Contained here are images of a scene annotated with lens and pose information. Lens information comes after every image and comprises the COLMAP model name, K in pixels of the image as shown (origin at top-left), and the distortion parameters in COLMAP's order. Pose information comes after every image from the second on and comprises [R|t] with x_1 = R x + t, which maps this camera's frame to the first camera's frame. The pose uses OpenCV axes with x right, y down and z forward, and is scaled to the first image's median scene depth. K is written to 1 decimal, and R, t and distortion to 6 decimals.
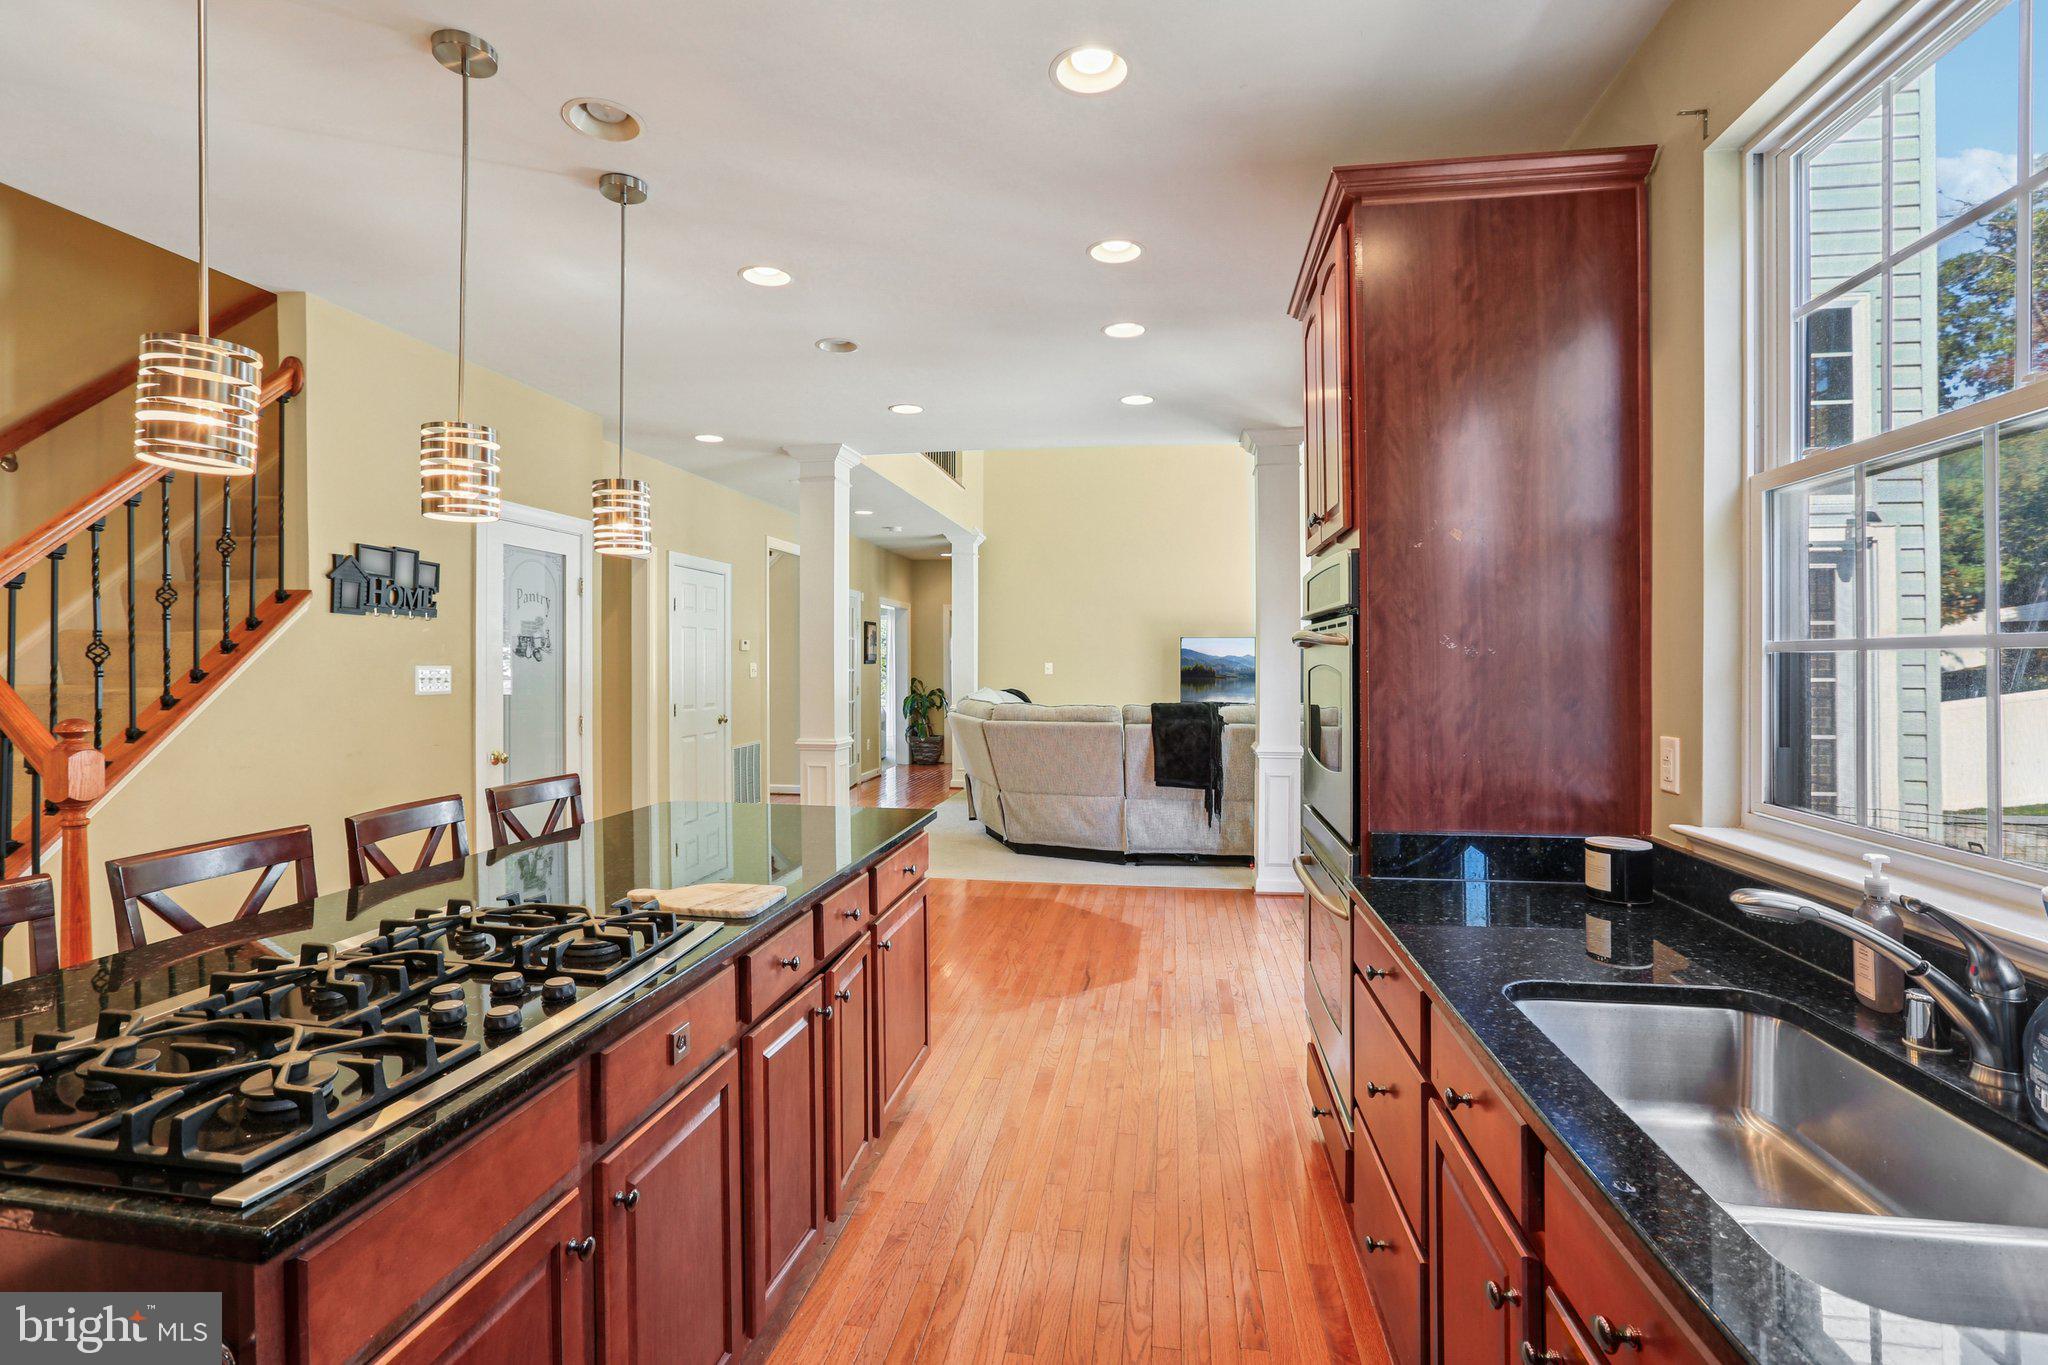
lens RADIAL K [[963.3, 0, 1017.9], [0, 963.3, 679.3], [0, 0, 1]] dist [-0.019623, 0.001191]
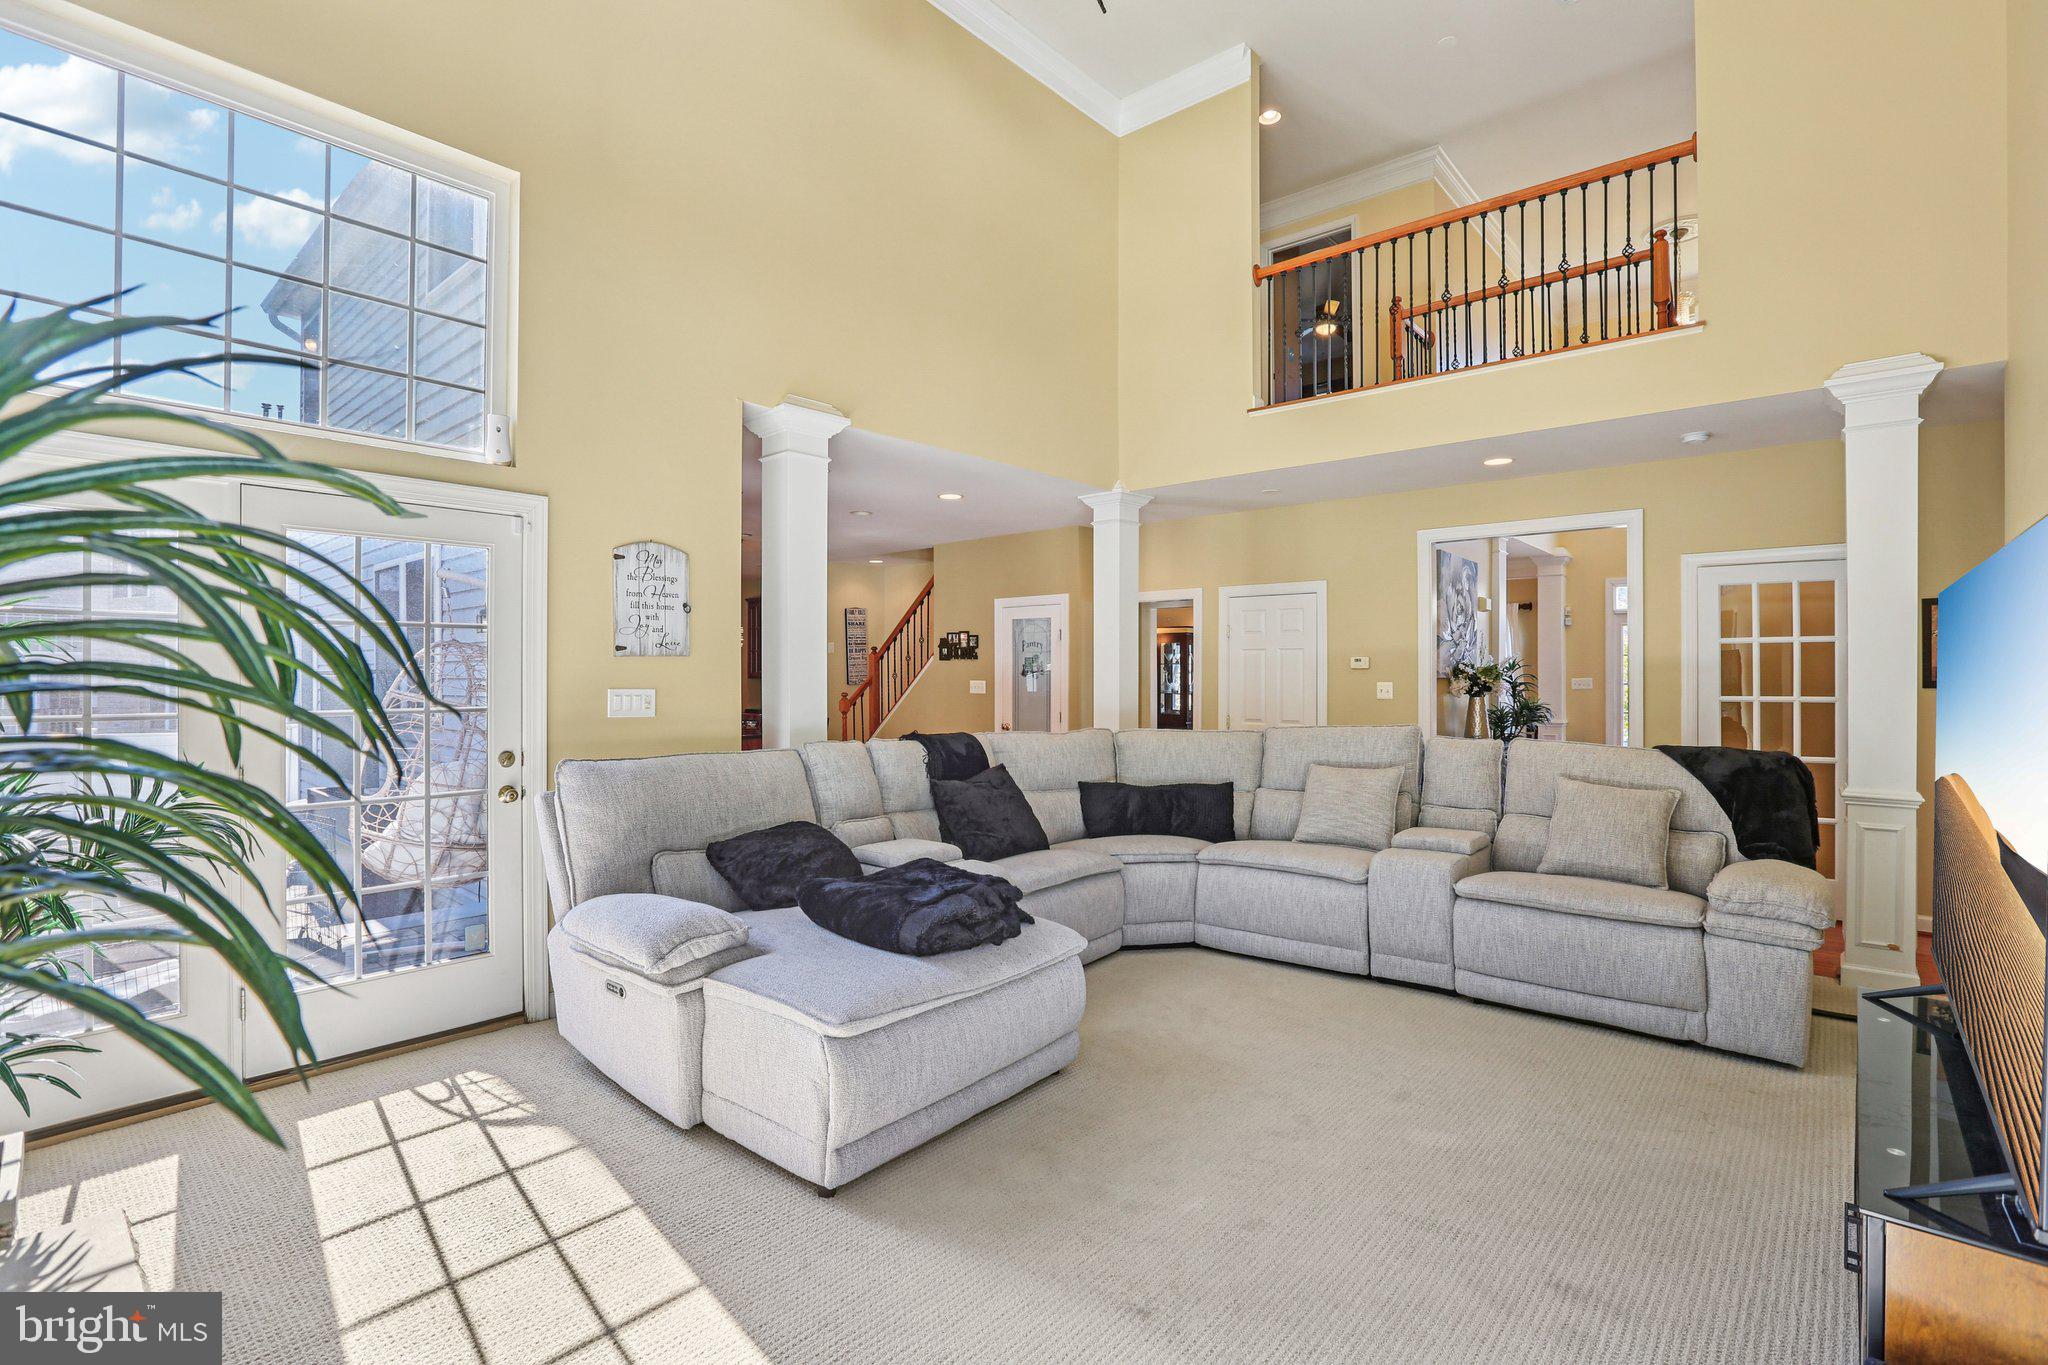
lens RADIAL K [[963.3, 0, 1017.9], [0, 963.3, 679.3], [0, 0, 1]] dist [-0.019623, 0.001191]
pose [[-0.533935, 0.003166, -0.845519, 0.839022], [-0.015476, 0.999789, 0.013517, -0.032992], [0.845384, 0.020303, -0.533774, 1.531945]]
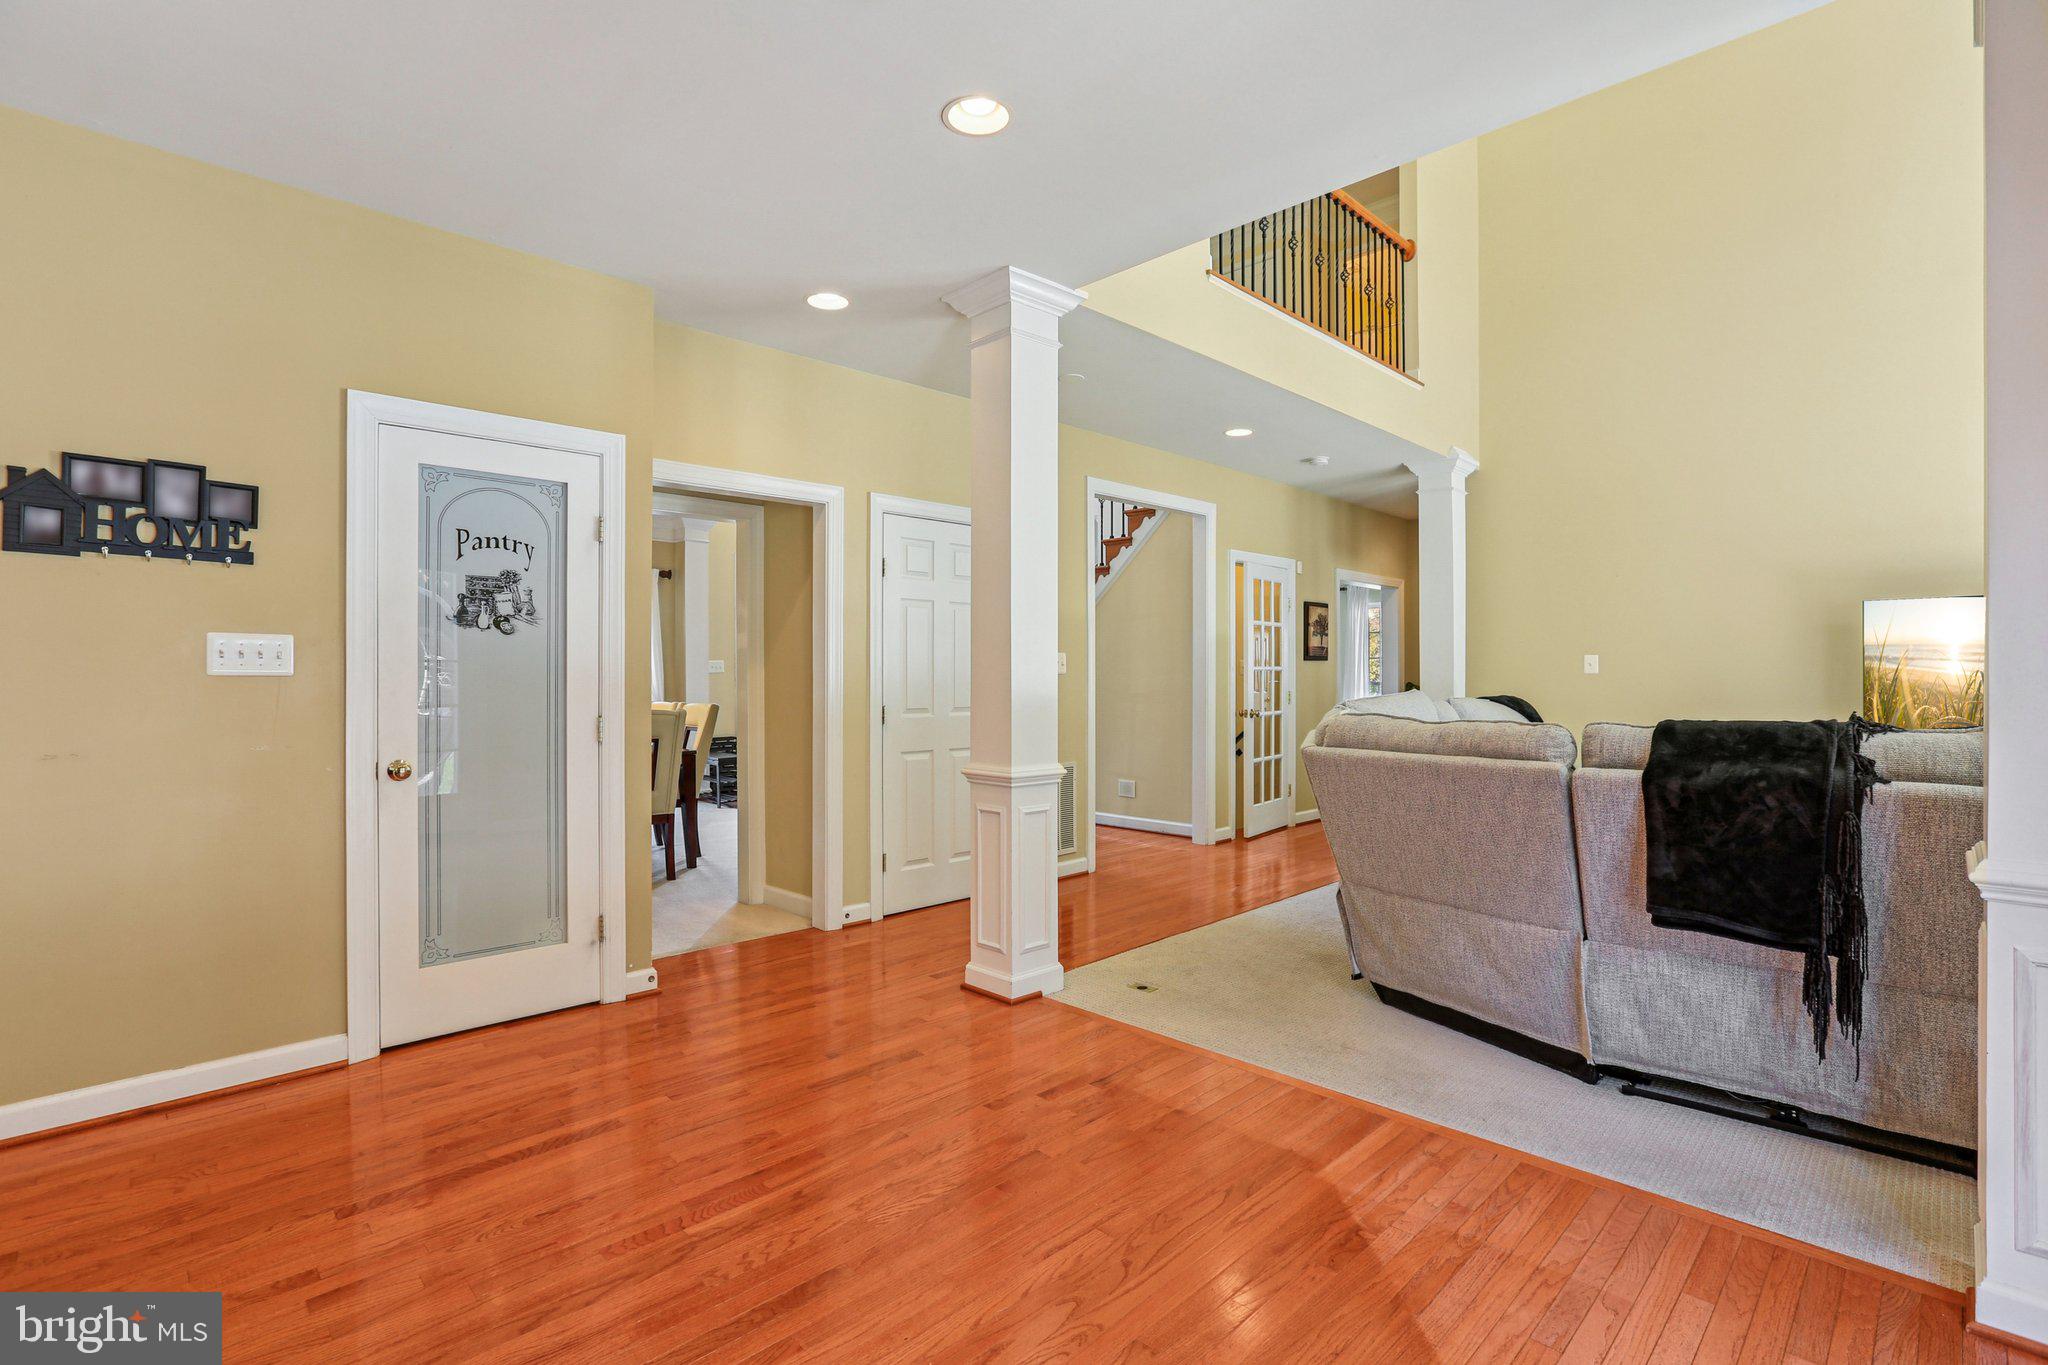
lens RADIAL K [[963.3, 0, 1017.9], [0, 963.3, 679.3], [0, 0, 1]] dist [-0.019623, 0.001191]
pose [[0.809063, 0.000190, -0.587722, 0.162752], [-0.008171, 0.999907, -0.010926, 0.014310], [0.587665, 0.013642, 0.808989, 0.515701]]
